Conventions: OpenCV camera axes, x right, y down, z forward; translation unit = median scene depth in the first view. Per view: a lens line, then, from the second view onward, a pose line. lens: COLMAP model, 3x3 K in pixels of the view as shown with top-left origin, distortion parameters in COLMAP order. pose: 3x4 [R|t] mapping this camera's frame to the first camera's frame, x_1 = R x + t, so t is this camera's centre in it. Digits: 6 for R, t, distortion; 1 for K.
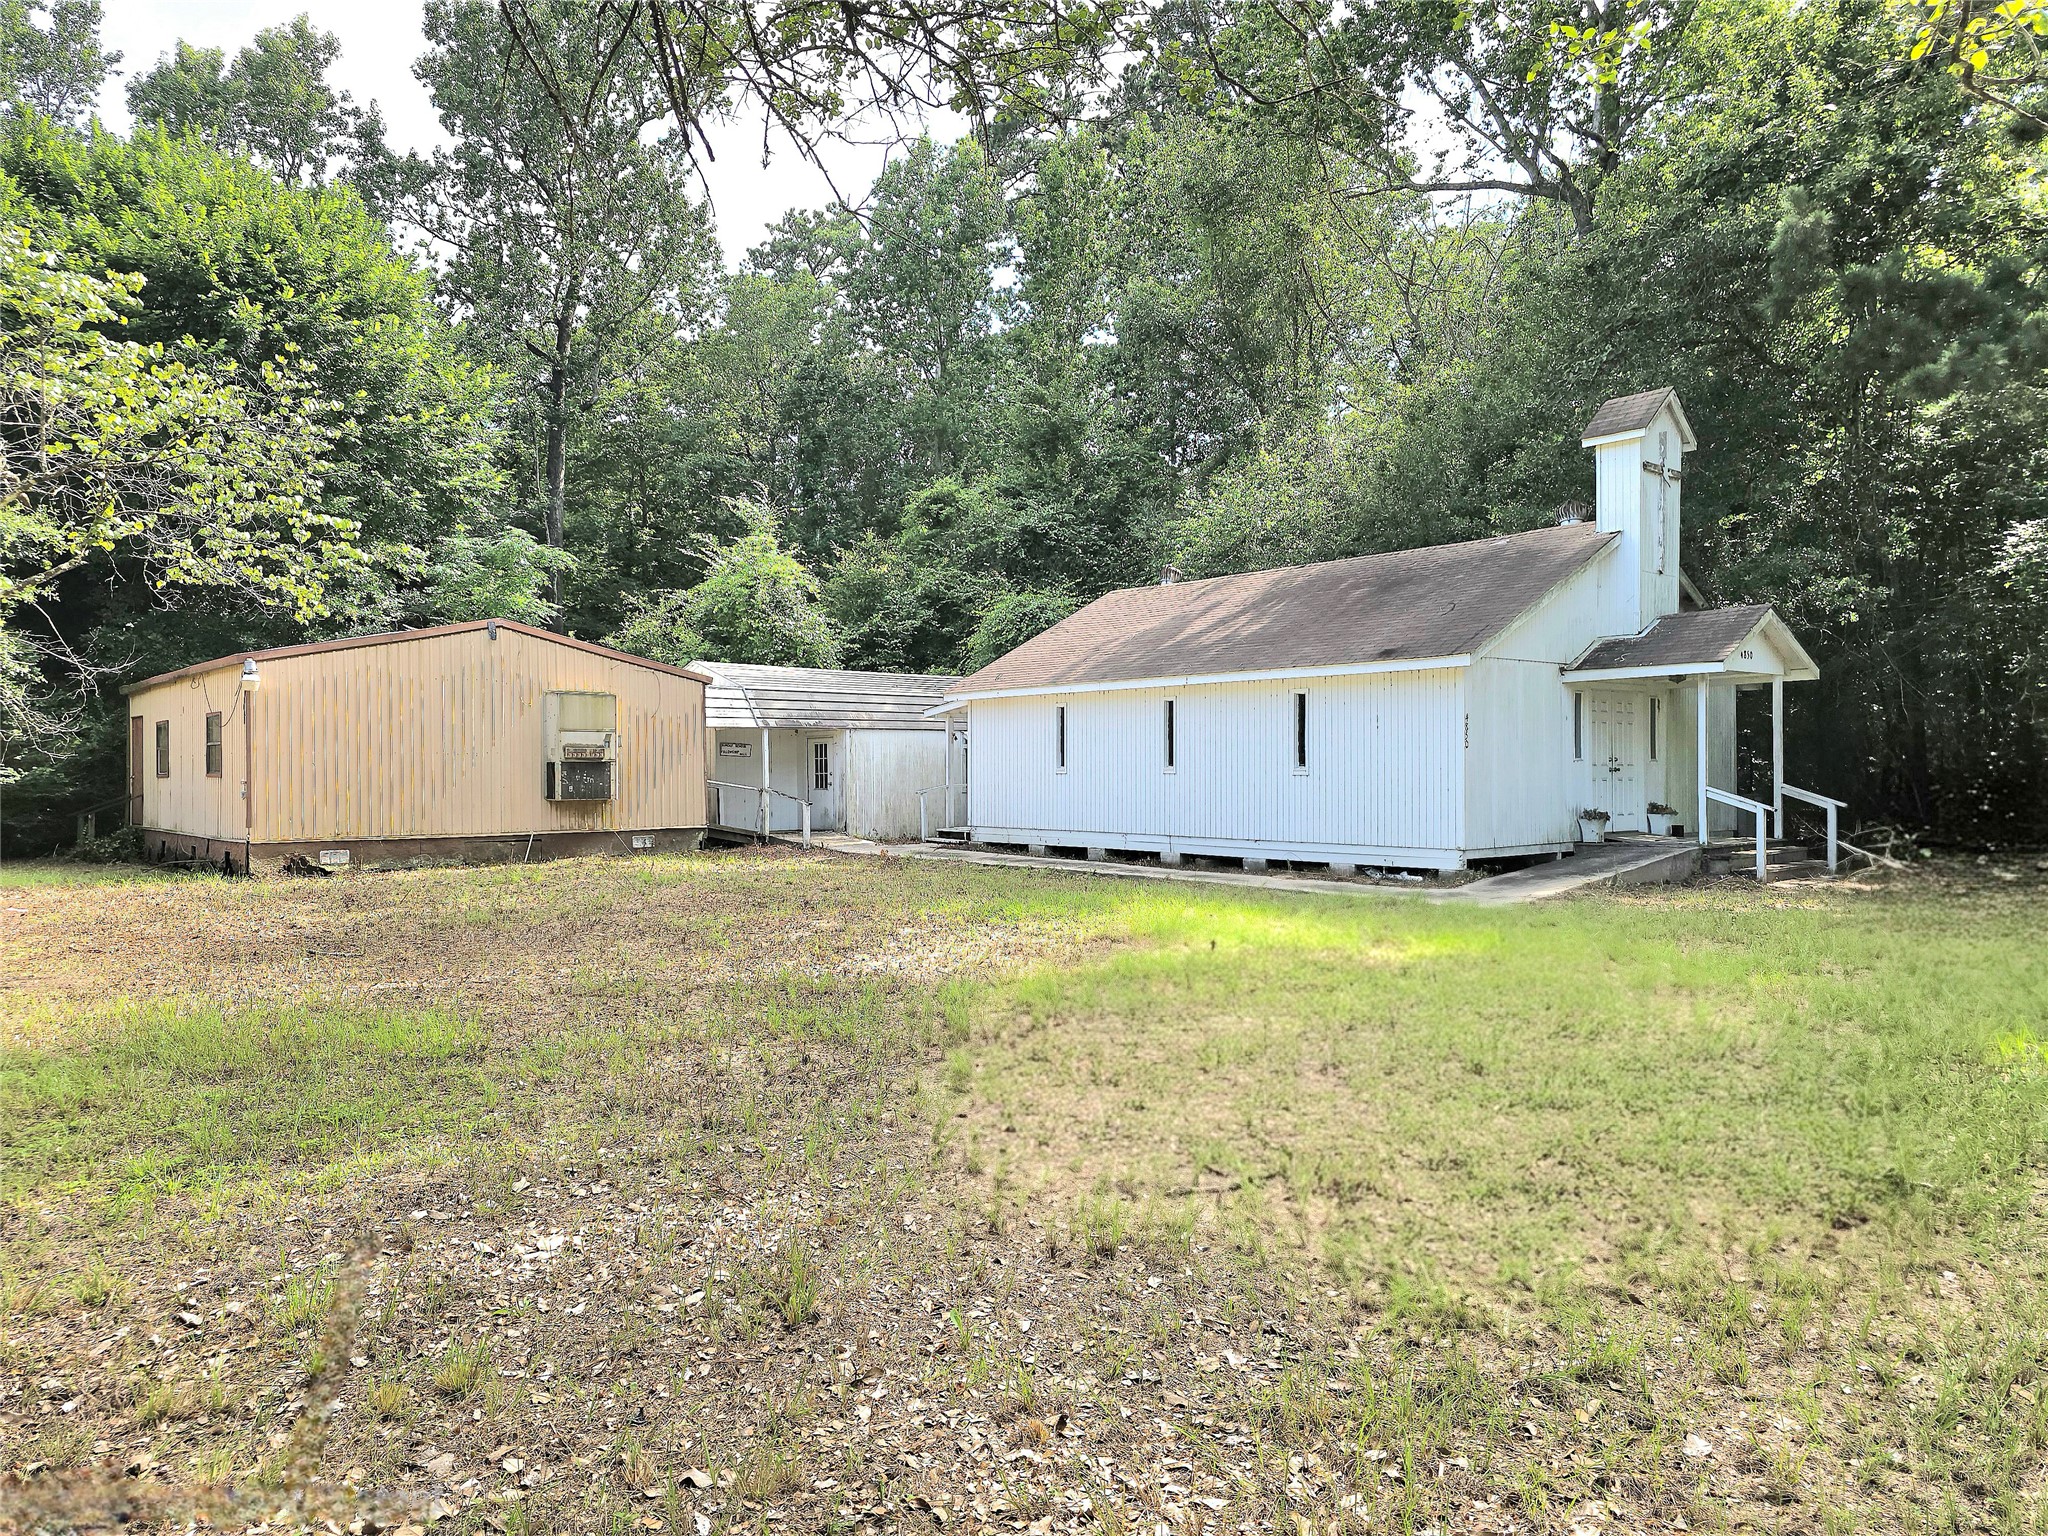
lens RADIAL K [[1366.6, 0, 1025.1], [0, 1366.6, 766.8], [0, 0, 1]] dist [0.062869, 0.000219]
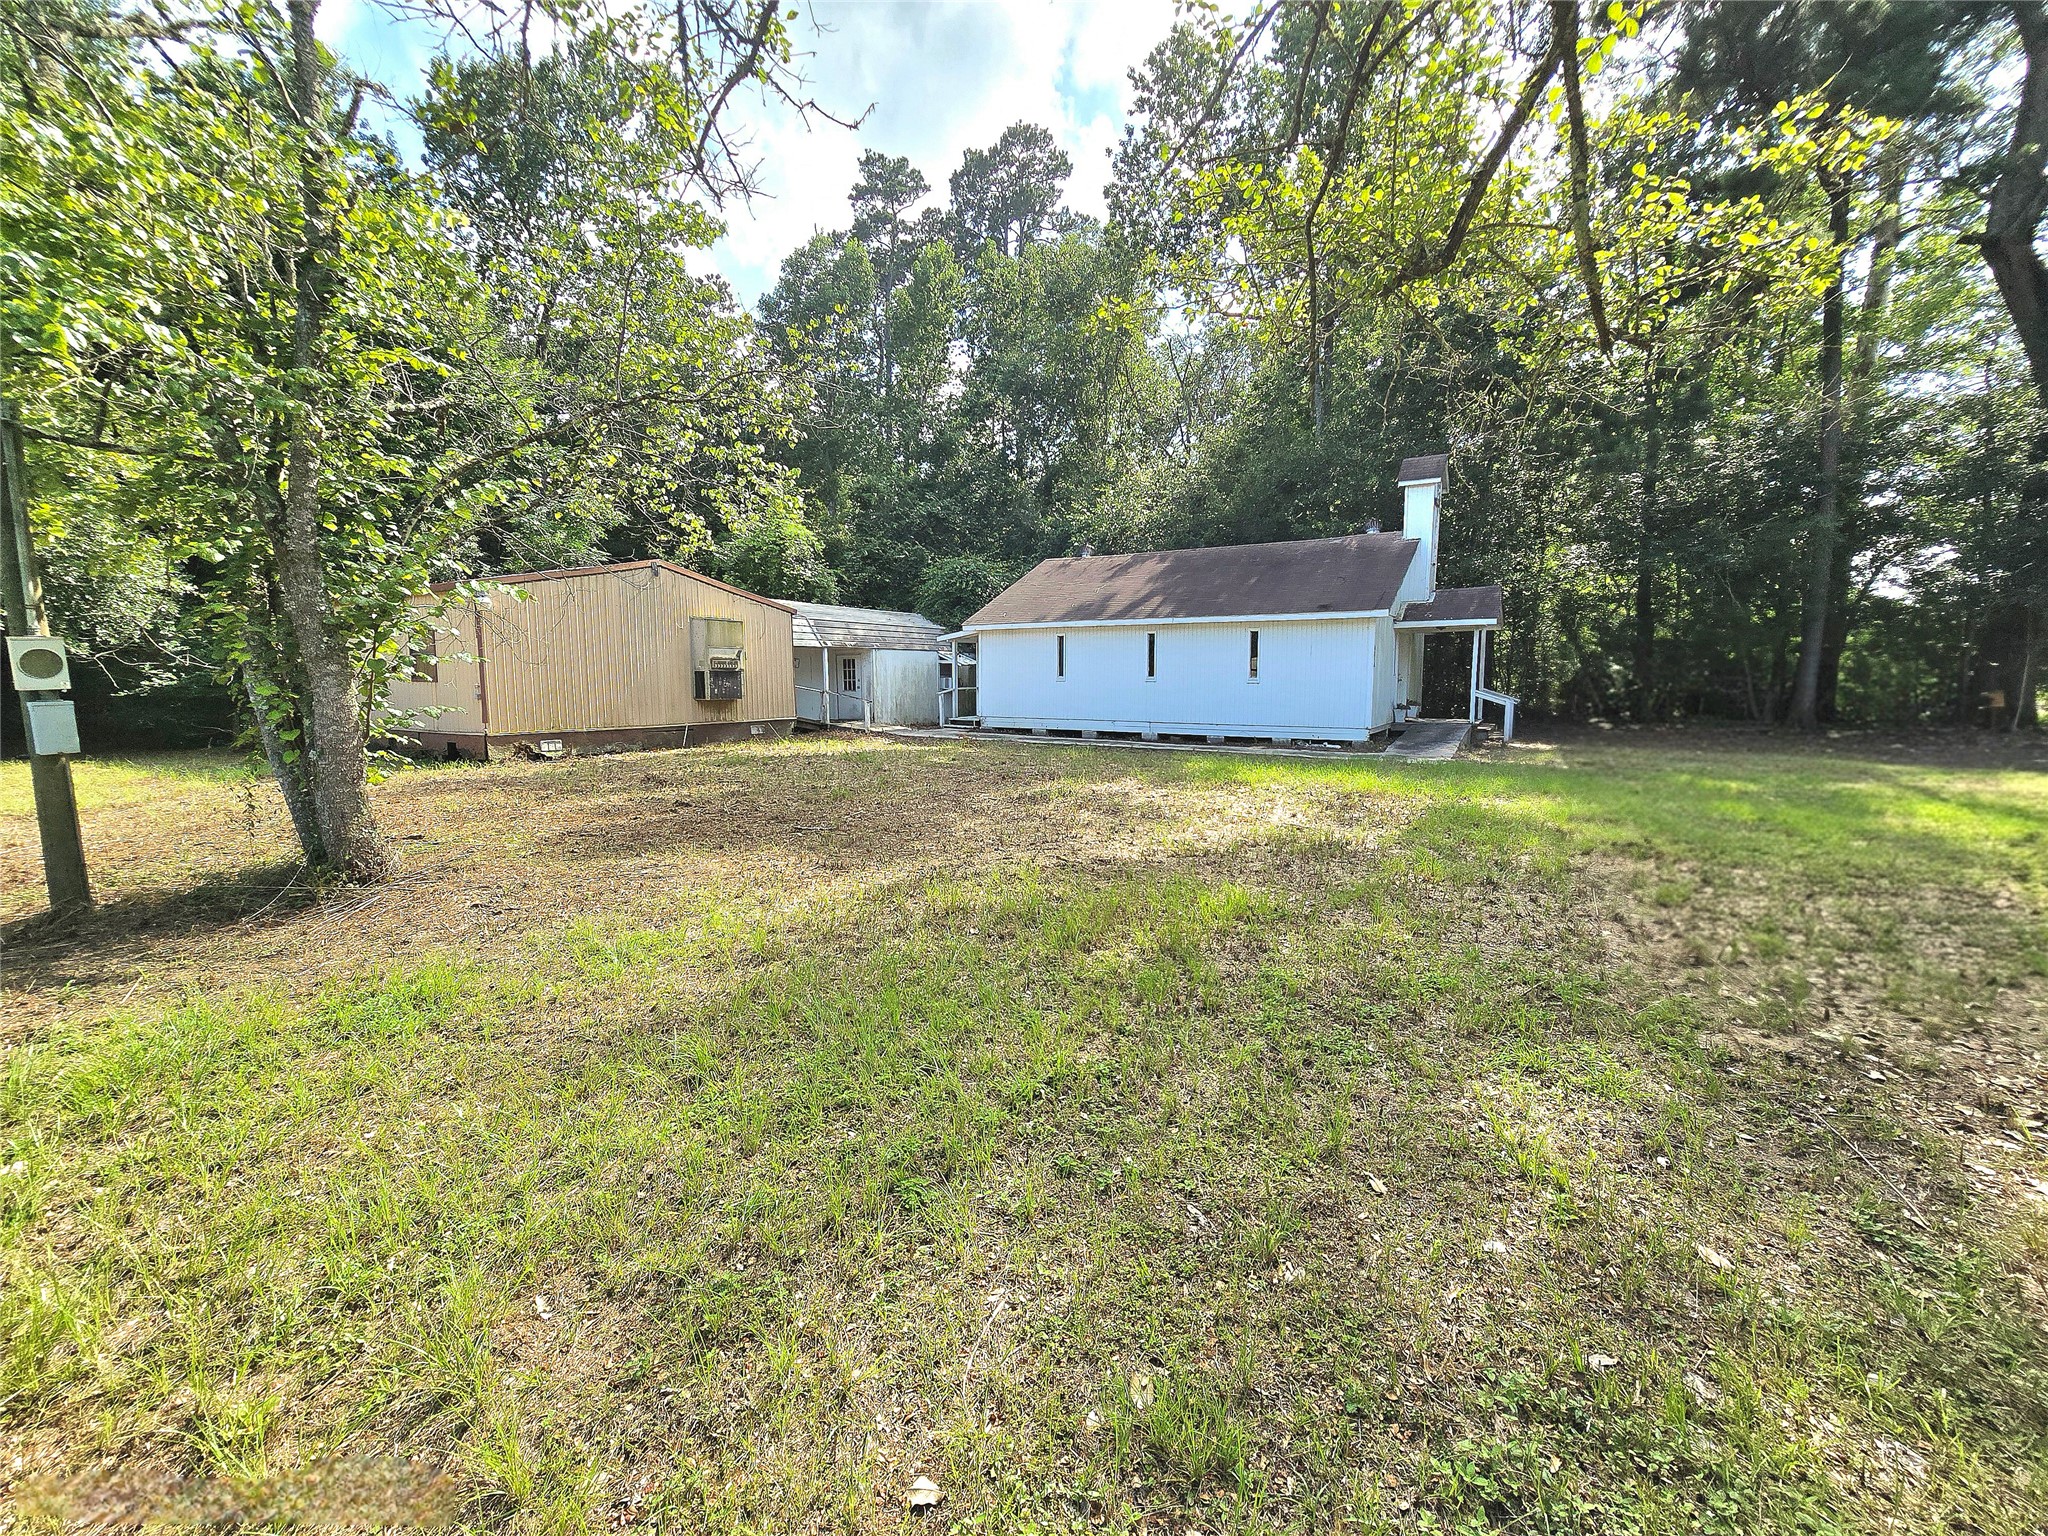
lens RADIAL K [[827.3, 0, 1024.1], [0, 827.3, 771.9], [0, 0, 1]] dist [-0.001469, 0.000027]
pose [[0.951400, -0.029427, 0.306549, -0.271295], [-0.005913, 0.993495, 0.113723, 0.000418], [-0.307901, -0.110009, 0.945037, 0.123960]]
